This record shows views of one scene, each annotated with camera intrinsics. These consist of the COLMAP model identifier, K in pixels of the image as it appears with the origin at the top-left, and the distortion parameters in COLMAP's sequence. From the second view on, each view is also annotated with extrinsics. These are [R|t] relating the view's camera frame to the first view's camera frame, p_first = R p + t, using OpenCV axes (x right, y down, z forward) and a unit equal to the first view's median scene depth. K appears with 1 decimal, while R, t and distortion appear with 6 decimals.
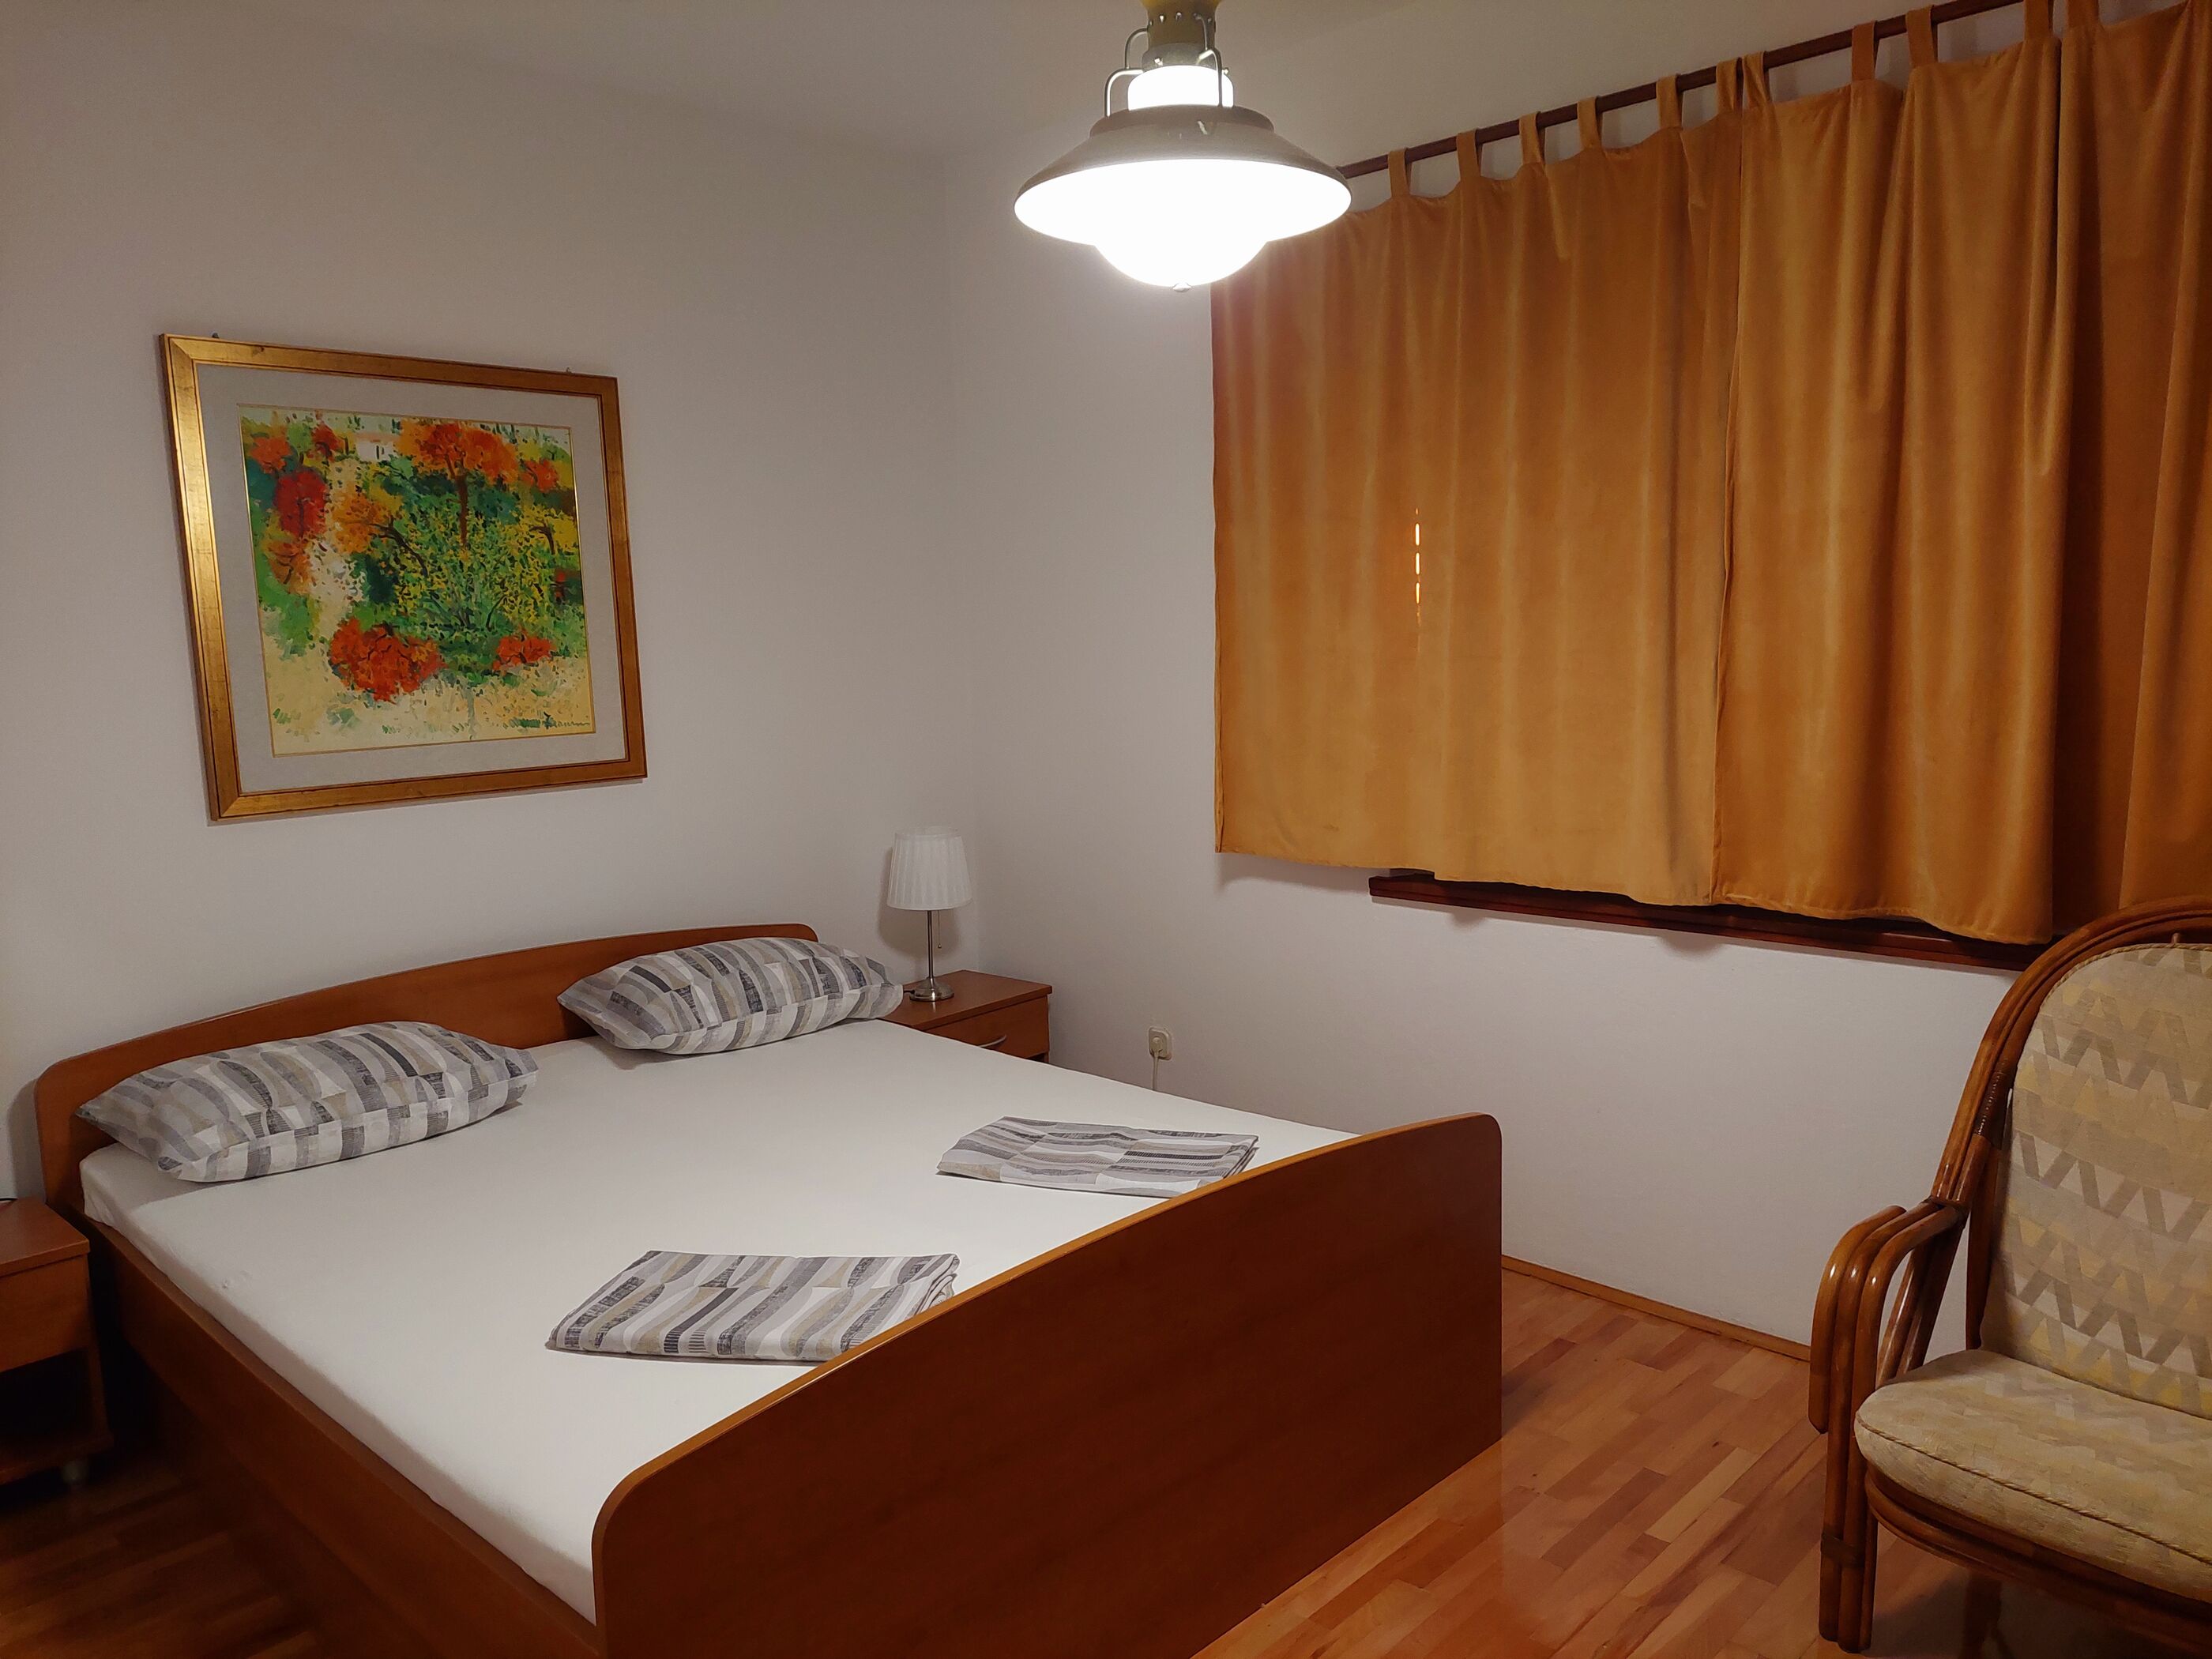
lens RADIAL K [[1602.8, 0, 1106.0], [0, 1602.8, 829.5], [0, 0, 1]] dist [0.101916, -0.114169]
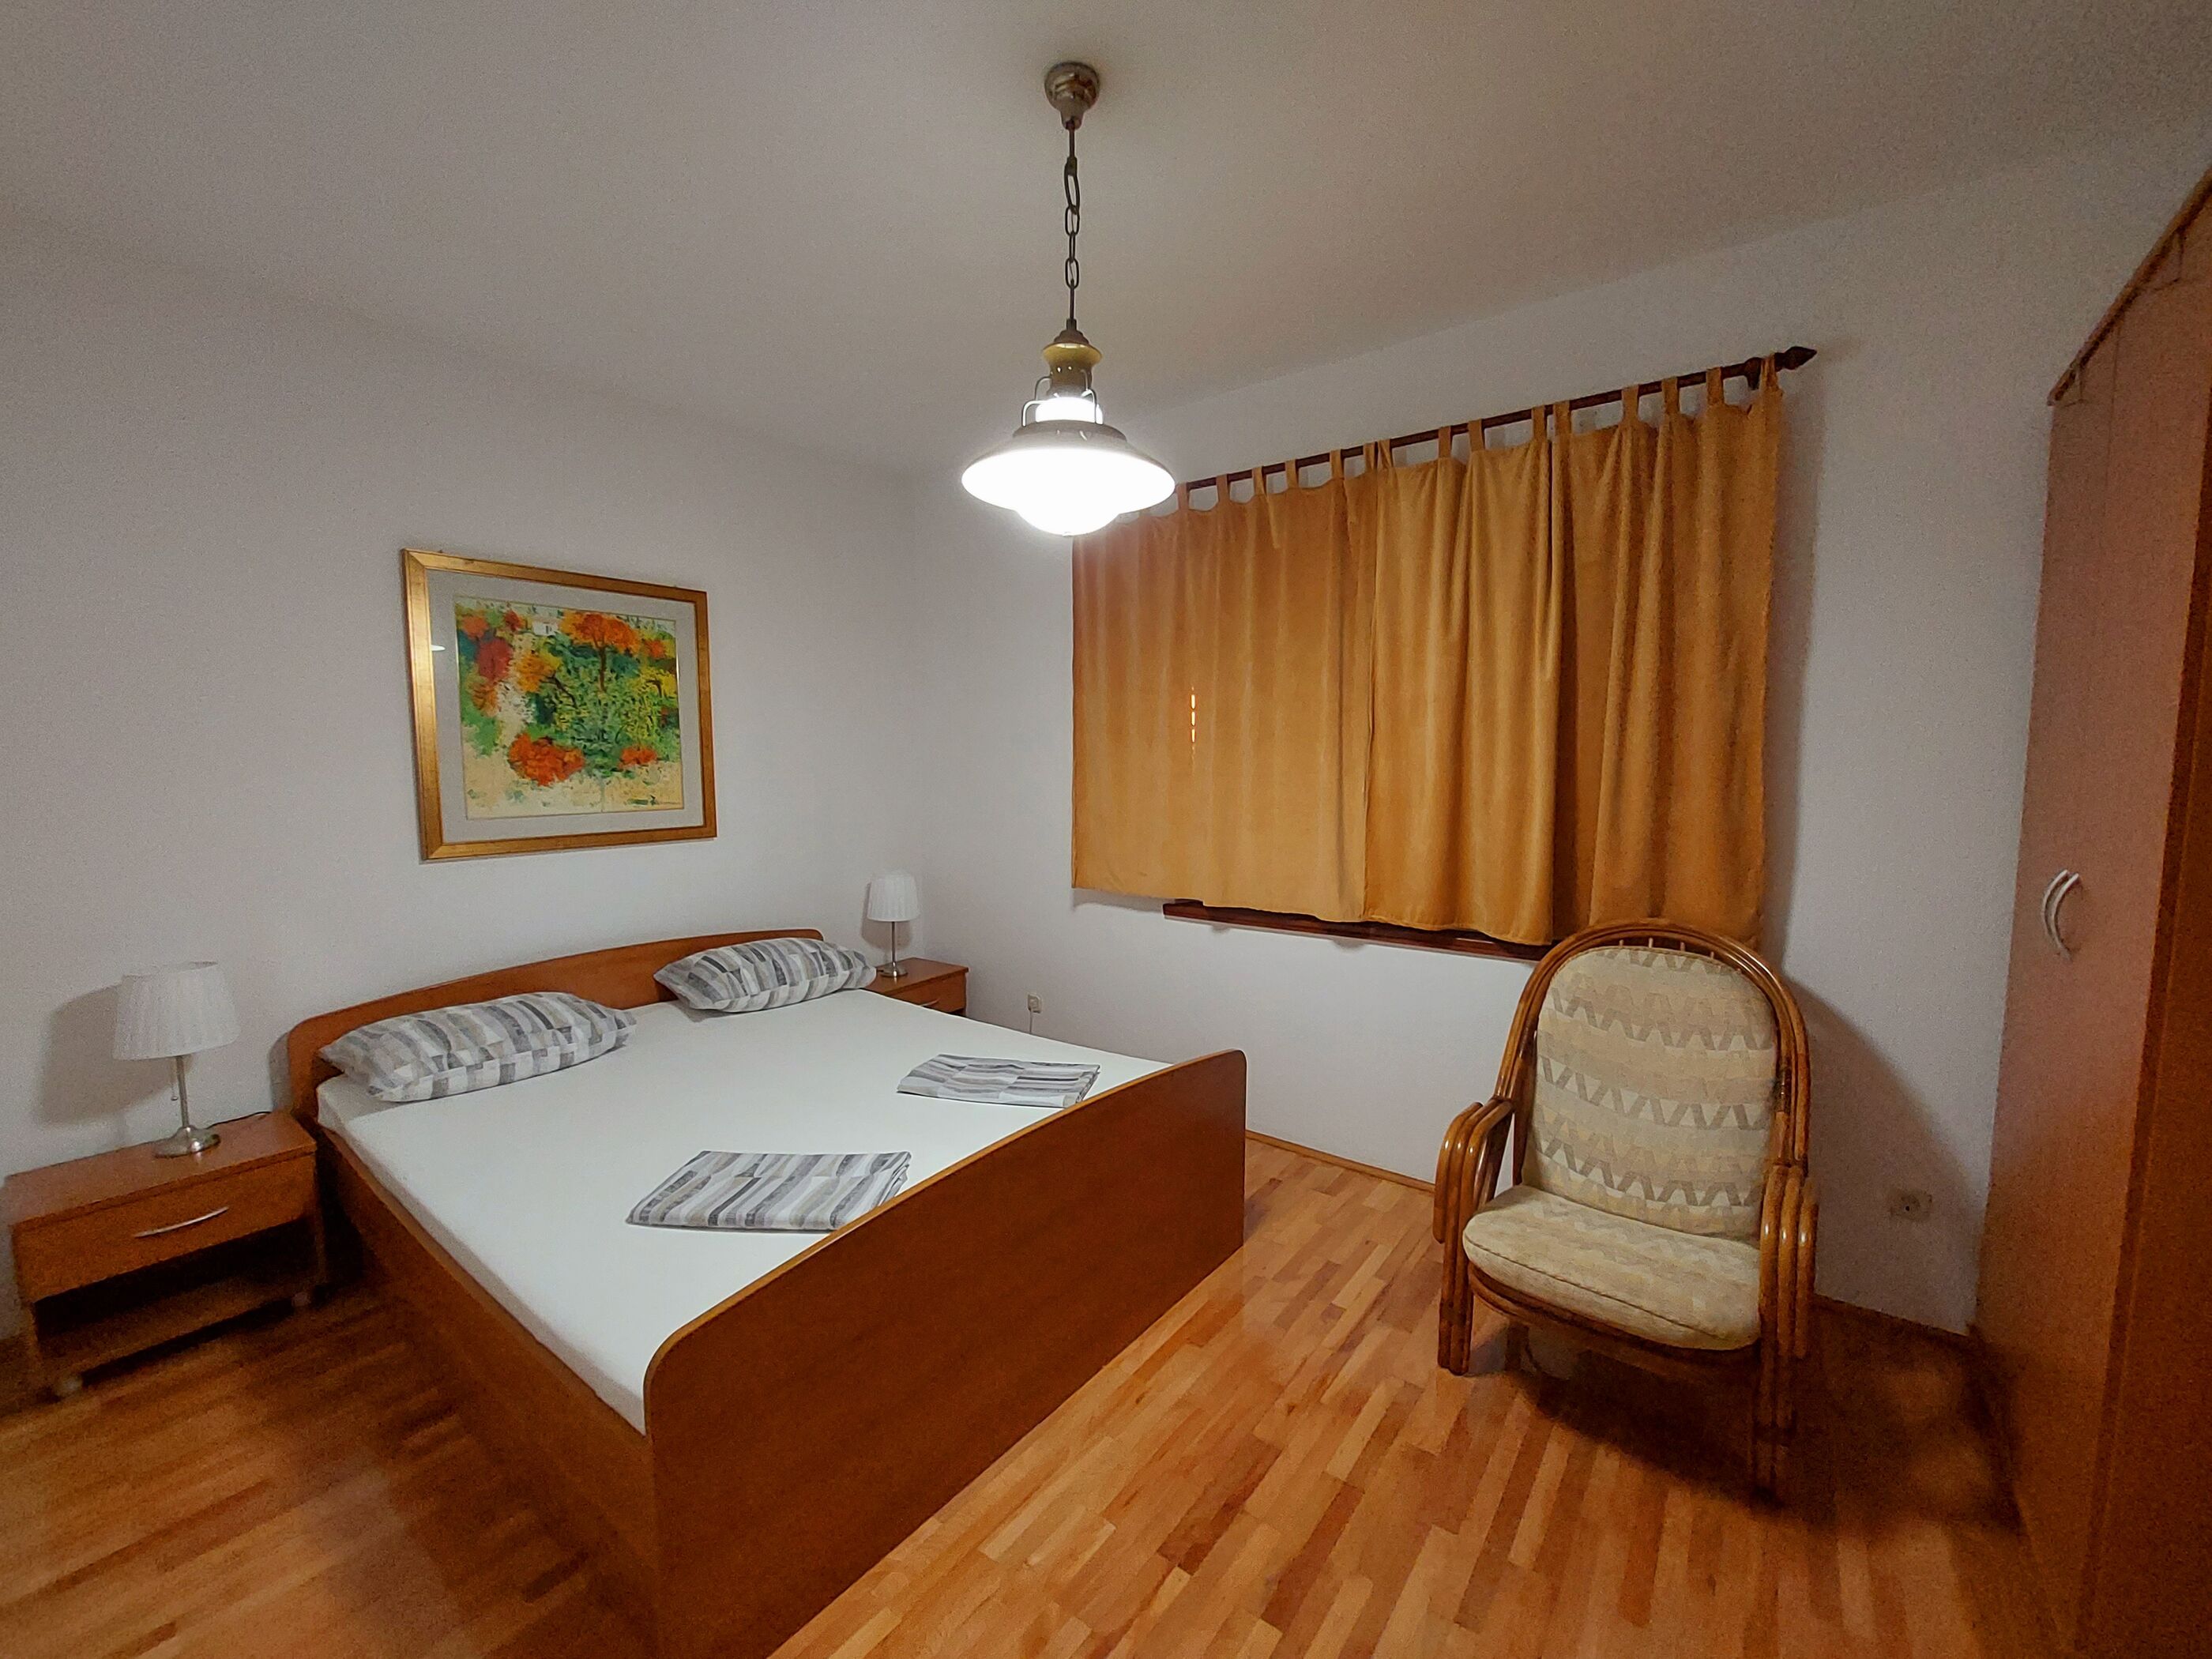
lens RADIAL K [[891.3, 0, 1112.2], [0, 891.3, 835.6], [0, 0, 1]] dist [-0.014576, -0.000004]
pose [[0.991295, 0.016926, 0.130570, -0.013331], [-0.011606, 0.999075, -0.041398, -0.002509], [-0.131150, 0.039522, 0.990574, 0.100338]]
